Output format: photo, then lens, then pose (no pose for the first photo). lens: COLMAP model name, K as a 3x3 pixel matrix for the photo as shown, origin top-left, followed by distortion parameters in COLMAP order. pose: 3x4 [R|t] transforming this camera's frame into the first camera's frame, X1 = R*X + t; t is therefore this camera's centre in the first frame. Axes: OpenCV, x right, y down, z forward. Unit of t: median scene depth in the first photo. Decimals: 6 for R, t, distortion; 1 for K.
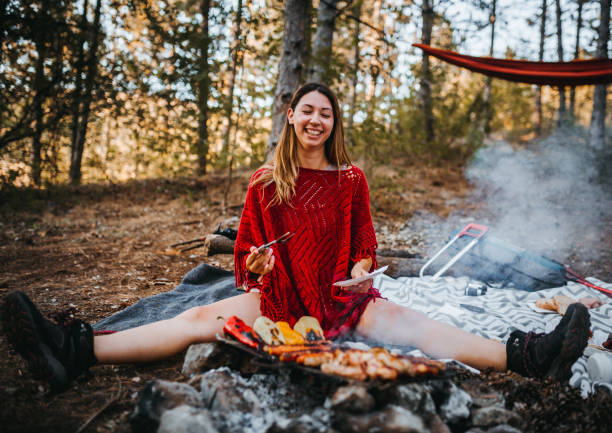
lens RADIAL K [[620.1, 0, 325.8], [0, 620.1, 216.5], [0, 0, 1]] dist [-0.032873, 0.016287]
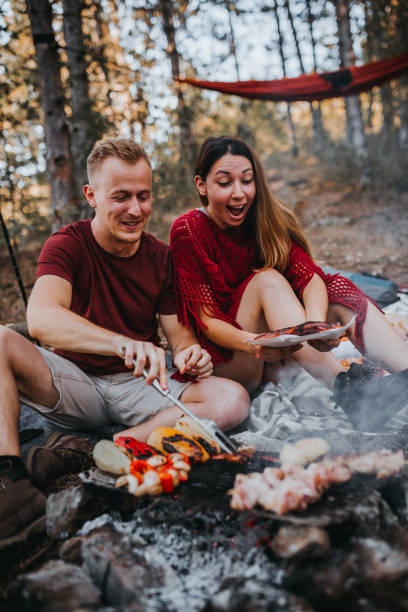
lens RADIAL K [[585.3, 0, 204.0], [0, 585.3, 306.0], [0, 0, 1]] dist [-0.054536, 0.087322]
pose [[0.966442, -0.213030, 0.143556, -0.025672], [0.200852, 0.975031, 0.094727, -0.016453], [-0.160151, -0.062714, 0.985098, 0.080073]]
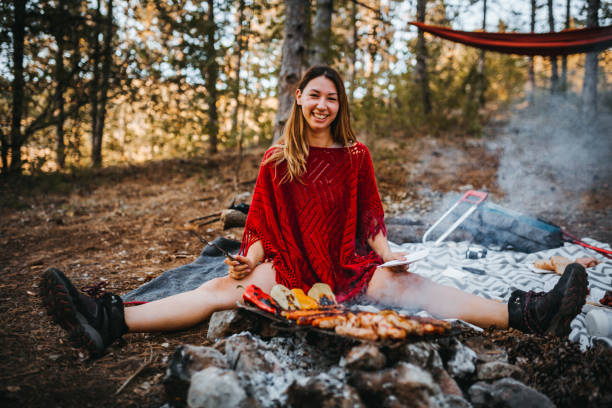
lens RADIAL K [[585.3, 0, 306.0], [0, 585.3, 204.0], [0, 0, 1]] dist [-0.054536, 0.087322]
pose [[0.998493, -0.034712, -0.042495, -0.001944], [0.035800, 0.999044, 0.025099, -0.000672], [0.041583, -0.026582, 0.998781, -0.003954]]
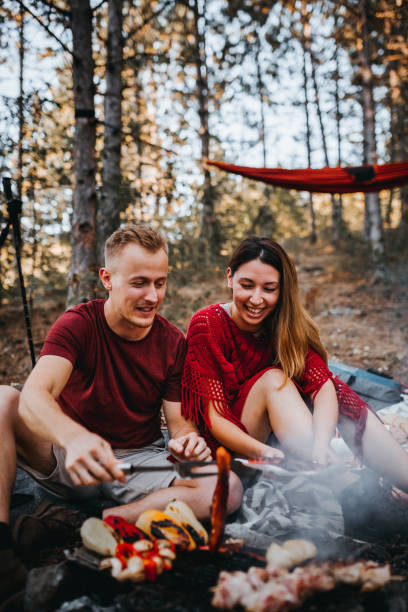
lens RADIAL K [[585.3, 0, 204.0], [0, 585.3, 306.0], [0, 0, 1]] dist [-0.054536, 0.087322]
pose [[0.984796, -0.090953, 0.147999, -0.025405], [0.096354, 0.994903, -0.029727, -0.023290], [-0.144541, 0.043535, 0.988541, 0.072205]]
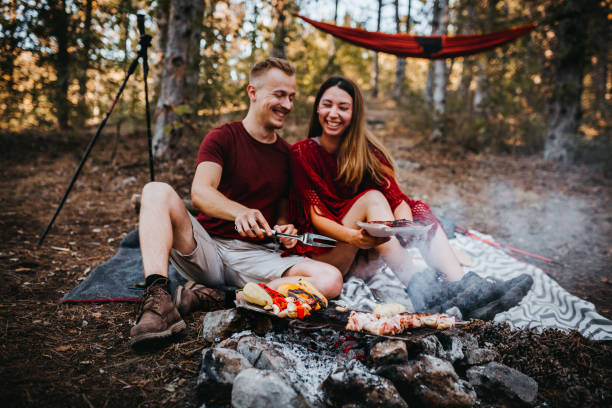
lens RADIAL K [[585.3, 0, 306.0], [0, 585.3, 204.0], [0, 0, 1]] dist [-0.054536, 0.087322]
pose [[0.972456, -0.017725, 0.232412, -0.087424], [0.002666, 0.997885, 0.064949, -0.015978], [-0.233072, -0.062540, 0.970446, -0.012748]]
